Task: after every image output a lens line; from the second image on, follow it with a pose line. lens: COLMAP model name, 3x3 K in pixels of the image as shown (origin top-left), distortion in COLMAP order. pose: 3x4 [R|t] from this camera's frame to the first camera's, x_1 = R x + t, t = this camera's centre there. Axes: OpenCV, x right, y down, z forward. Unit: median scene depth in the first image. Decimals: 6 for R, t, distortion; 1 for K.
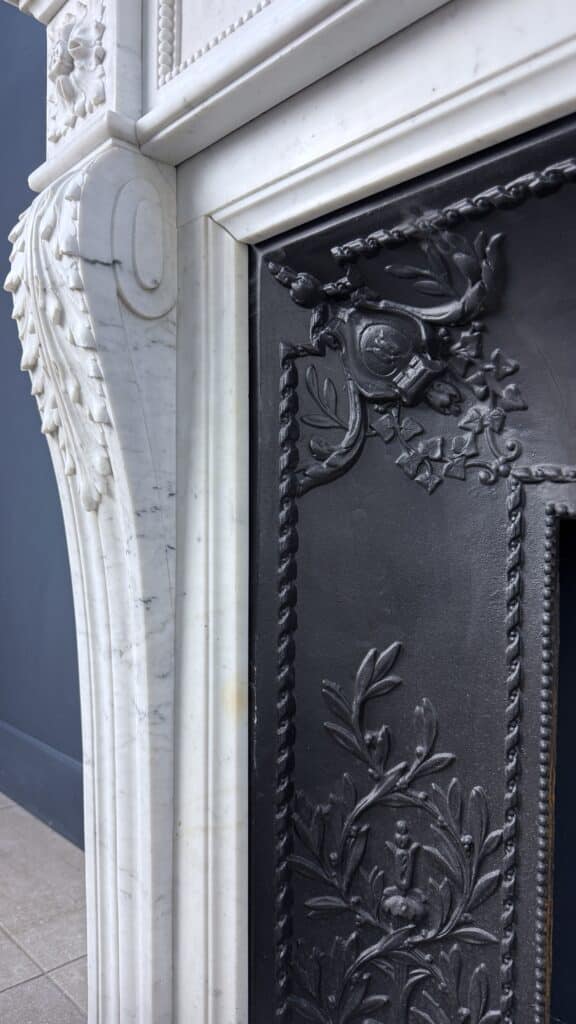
lens RADIAL K [[729.6, 0, 290.0], [0, 729.6, 505.7], [0, 0, 1]] dist [0.057039, -0.108594]
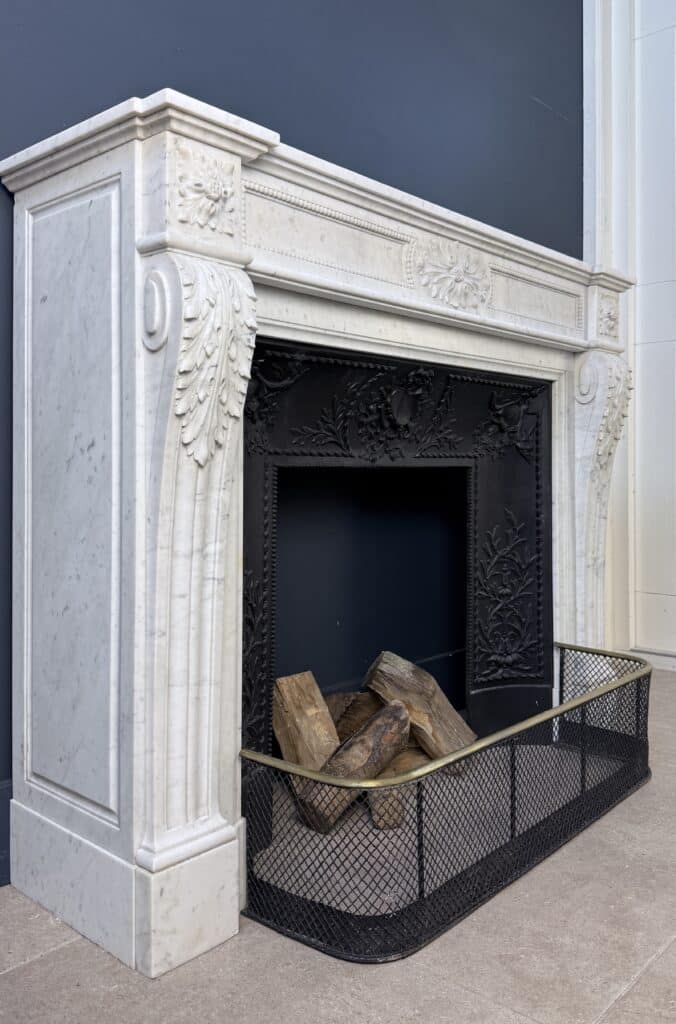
lens RADIAL K [[847.3, 0, 323.5], [0, 847.3, 463.3], [0, 0, 1]] dist [0.087424, 0.040560]
pose [[-0.084926, 0.001235, 0.996387, -2.373072], [0.002468, 0.999996, -0.001030, 0.002877], [-0.996384, 0.002372, -0.084928, 0.968157]]
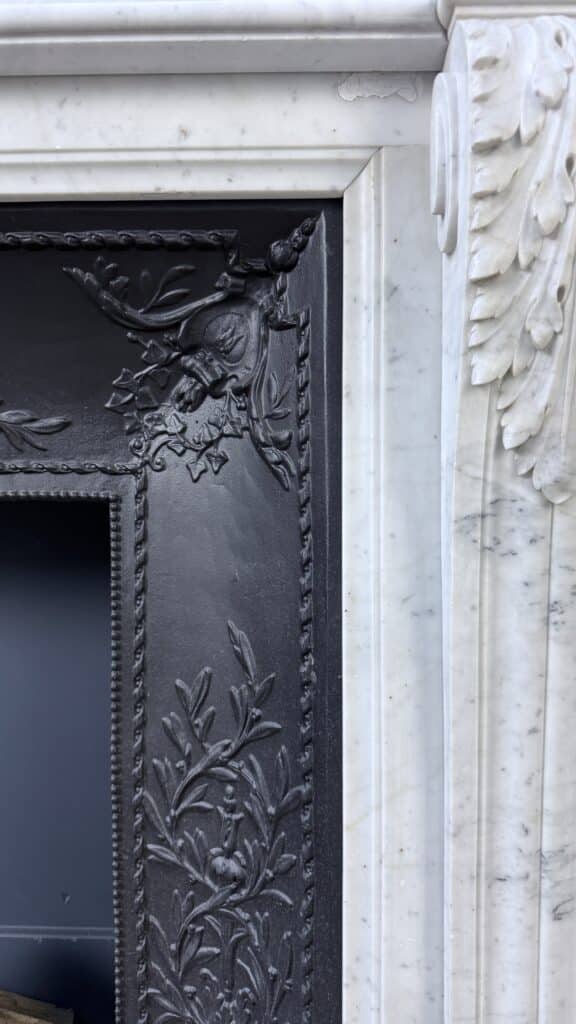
lens RADIAL K [[729.6, 0, 292.3], [0, 729.6, 519.5], [0, 0, 1]] dist [0.057039, -0.108594]
pose [[0.691461, -0.022199, 0.722072, 0.456474], [0.000251, 0.999535, 0.030488, 0.013892], [-0.722413, -0.020901, 0.691146, -0.878925]]
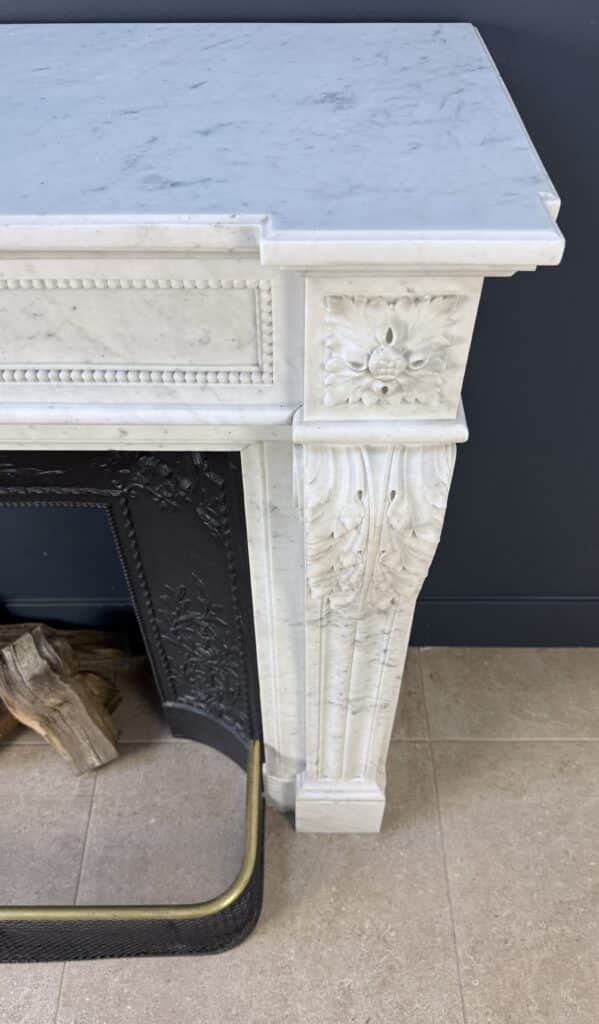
lens RADIAL K [[760.7, 0, 308.4], [0, 760.7, 531.4], [0, 0, 1]] dist [0.060769, -0.068715]
pose [[0.670753, -0.554823, 0.492200, 0.484600], [-0.006553, 0.659170, 0.751966, -1.248876], [-0.741652, -0.507609, 0.438505, -1.054114]]
